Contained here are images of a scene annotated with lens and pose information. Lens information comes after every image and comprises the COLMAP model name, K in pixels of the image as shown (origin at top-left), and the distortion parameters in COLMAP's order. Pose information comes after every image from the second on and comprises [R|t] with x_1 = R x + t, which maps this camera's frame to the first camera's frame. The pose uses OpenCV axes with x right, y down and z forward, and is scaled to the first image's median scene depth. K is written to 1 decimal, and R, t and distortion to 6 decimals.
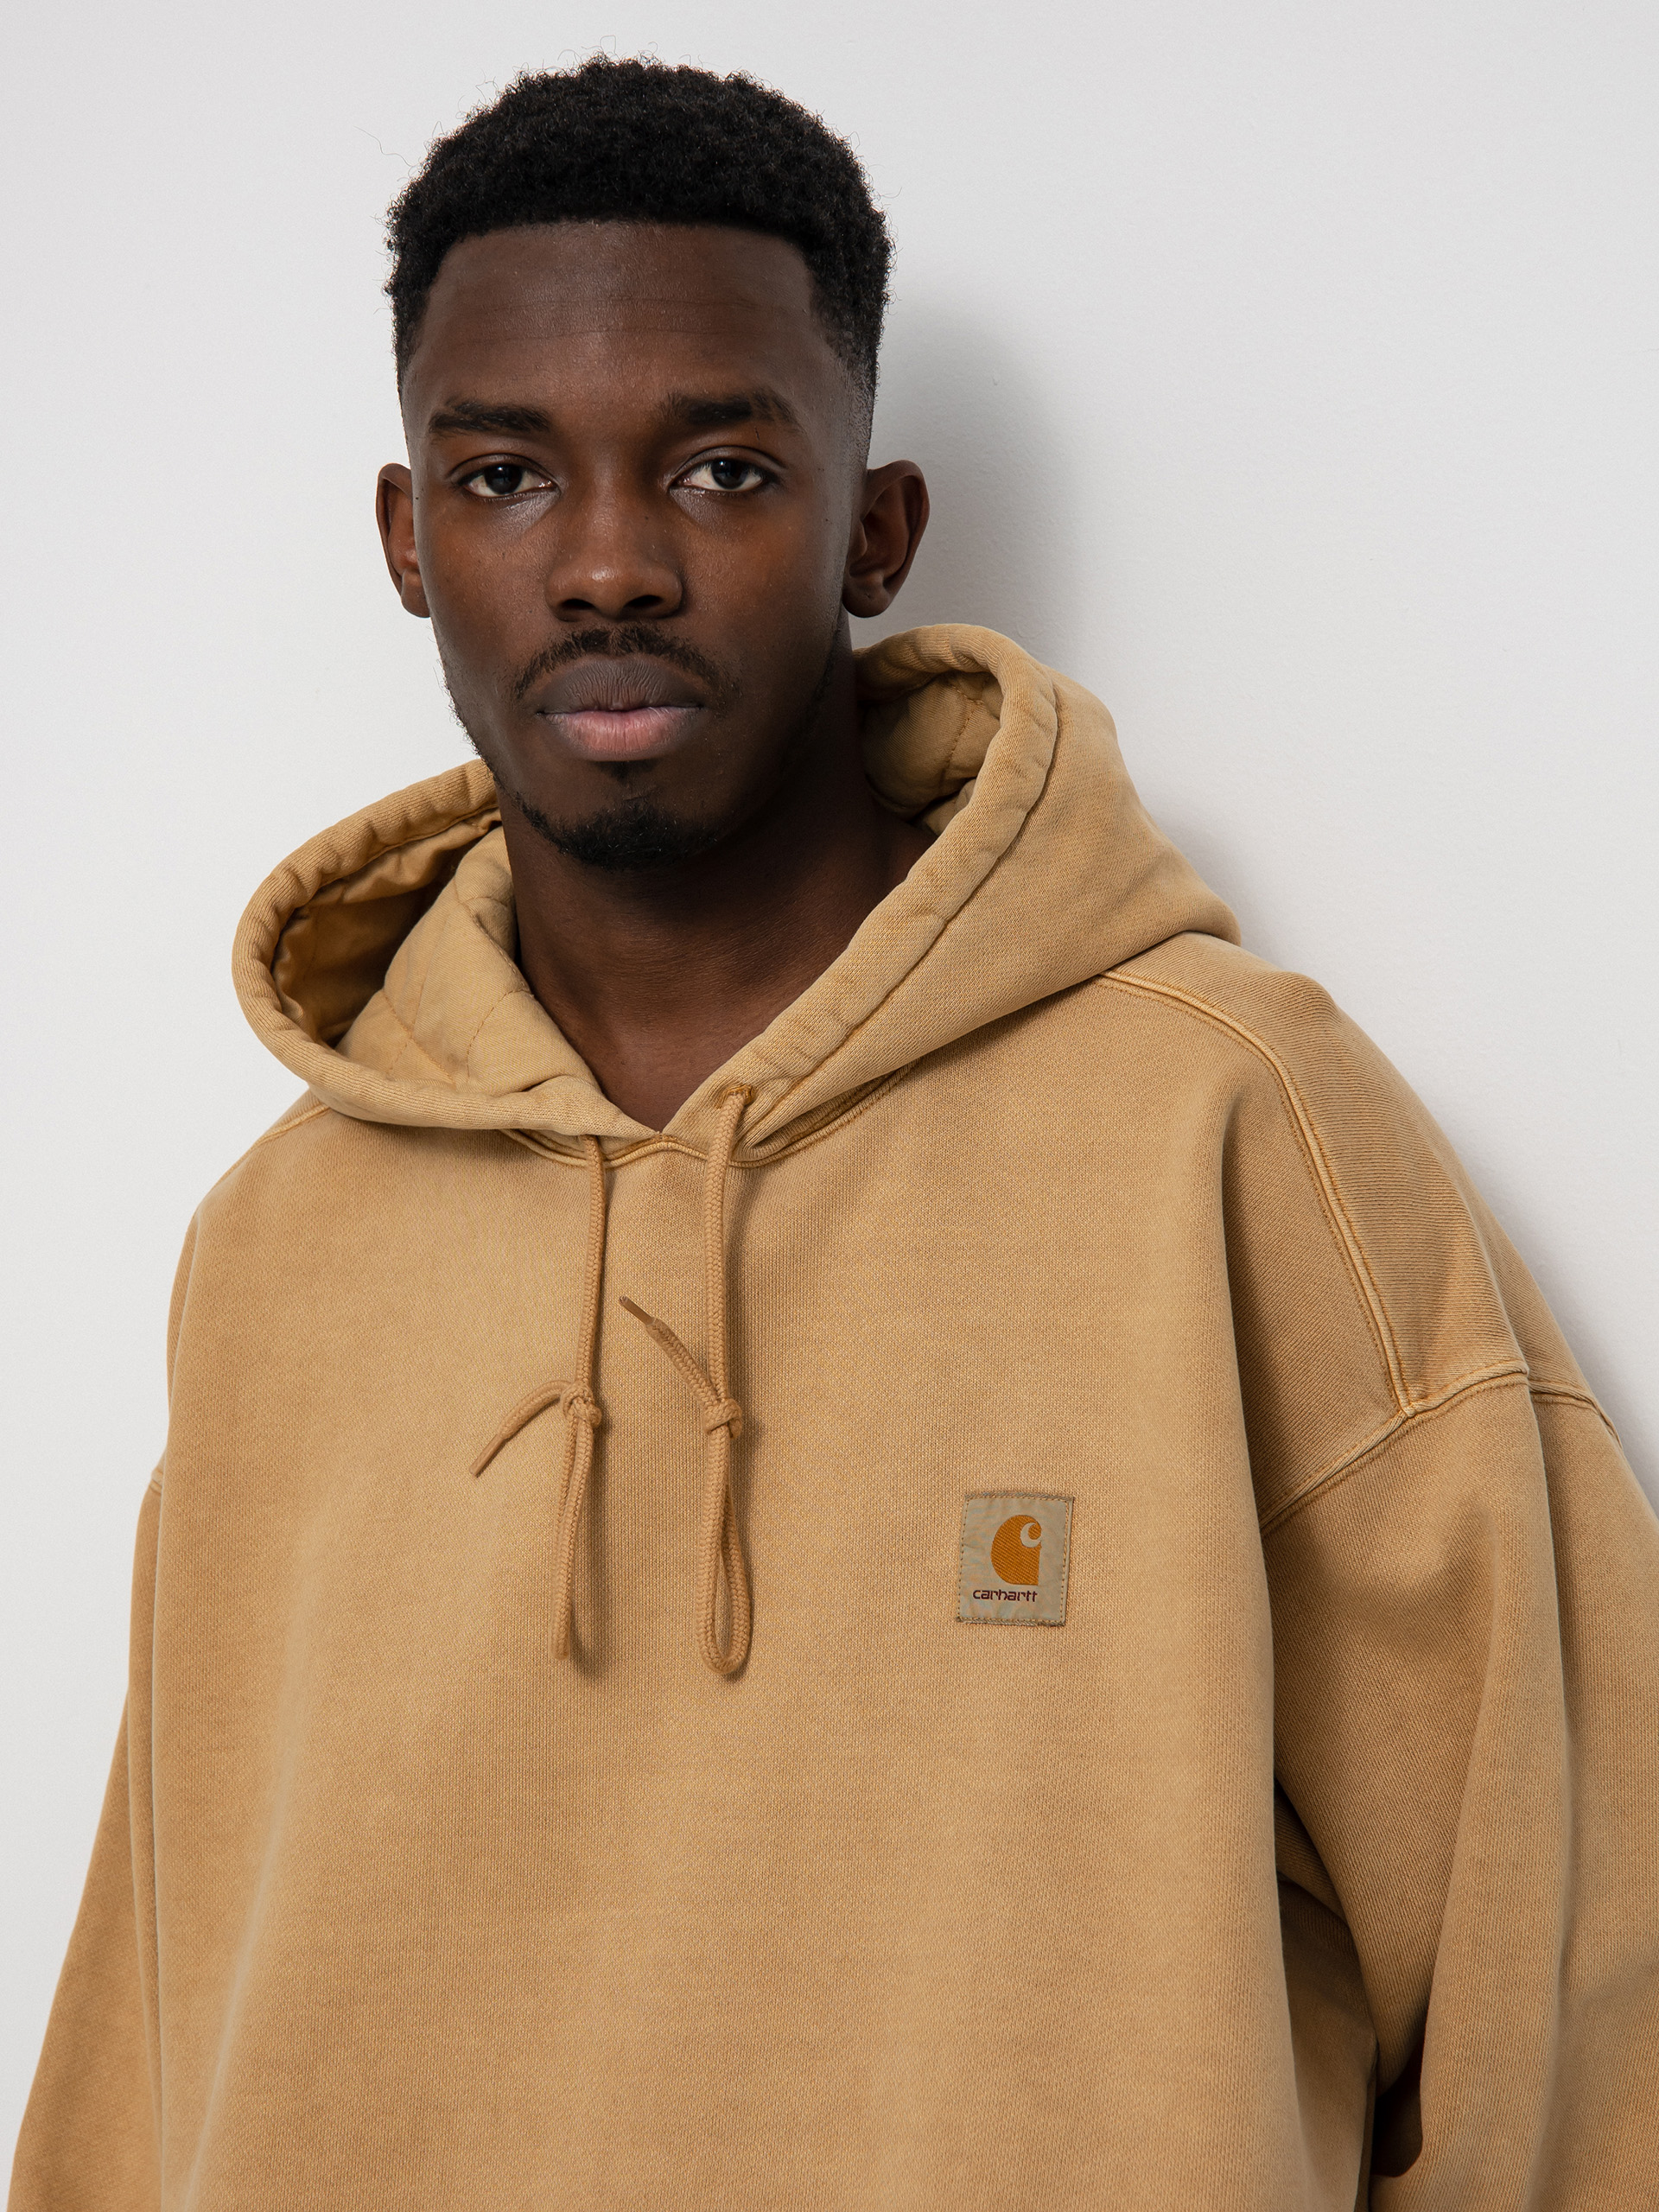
lens RADIAL K [[4361.0, 0, 829.5], [0, 4361.0, 1106.0], [0, 0, 1]] dist [-0.011628, -0.197014]
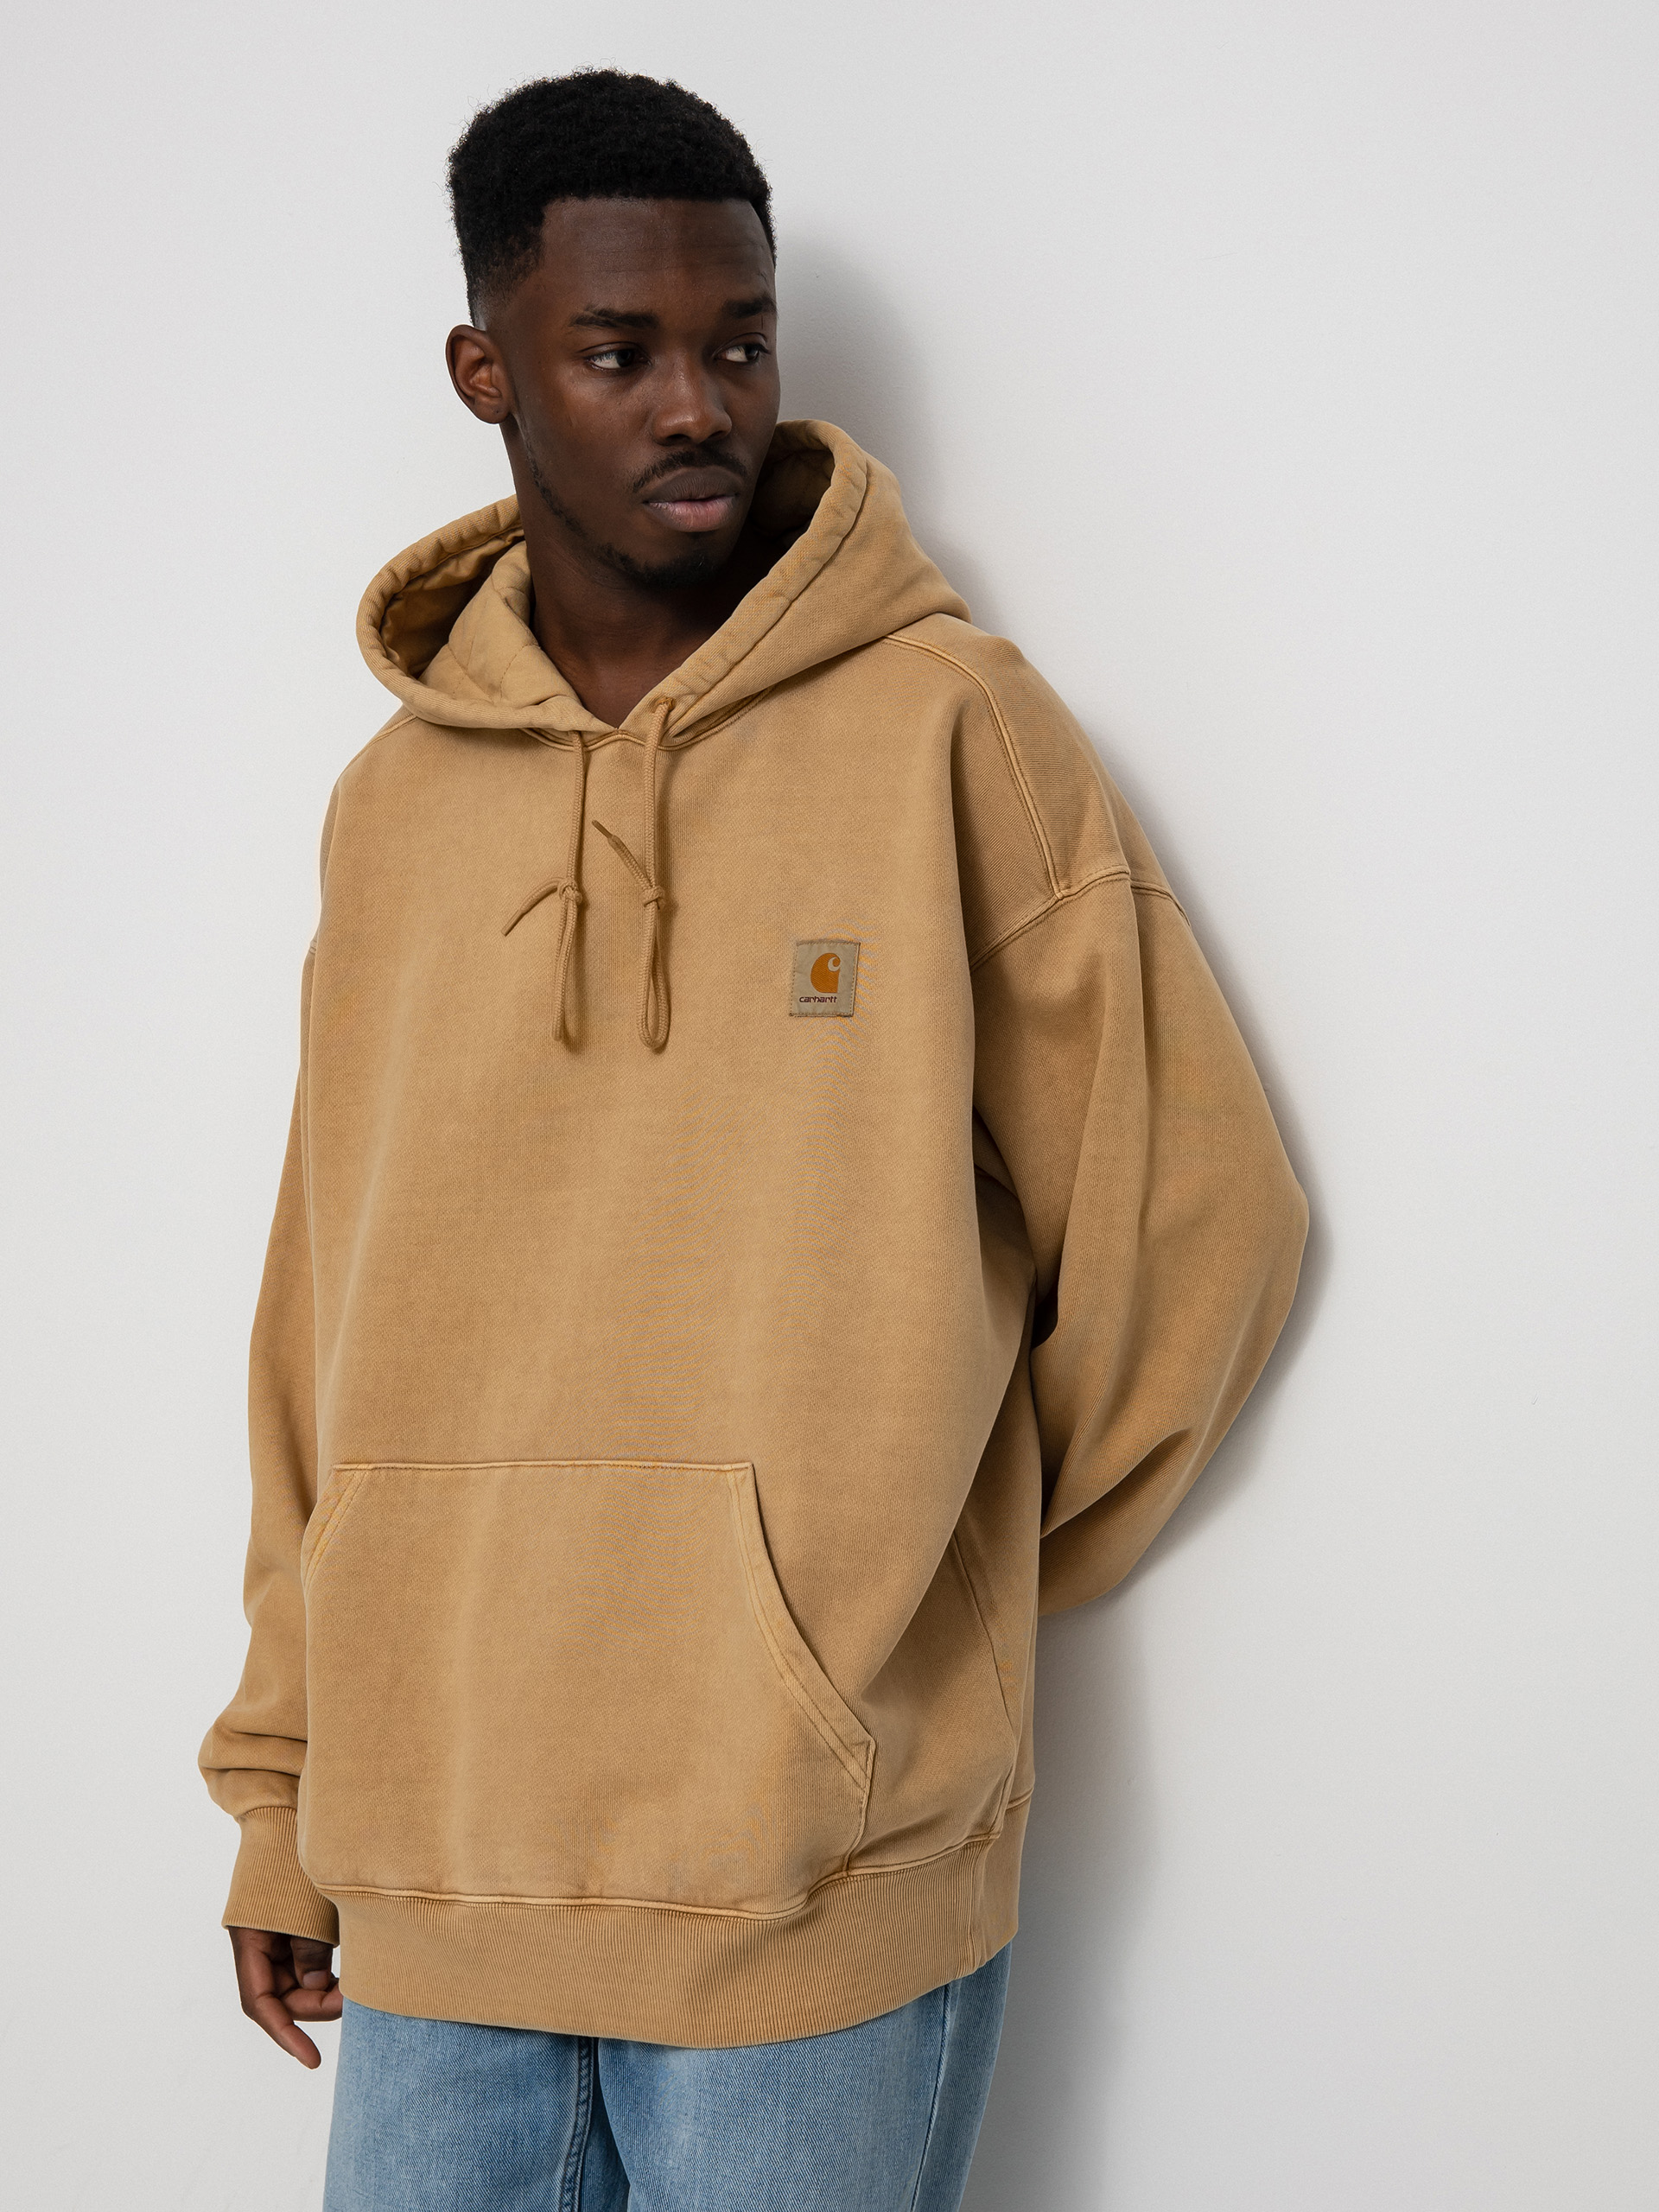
lens RADIAL K [[3184.8, 0, 829.5], [0, 3184.8, 1106.0], [0, 0, 1]] dist [0.047041, 0.027240]
pose [[0.999664, 0.011050, 0.023455, 0.015264], [-0.013105, 0.995918, 0.089308, 0.040907], [-0.022372, -0.089586, 0.995728, -0.229385]]
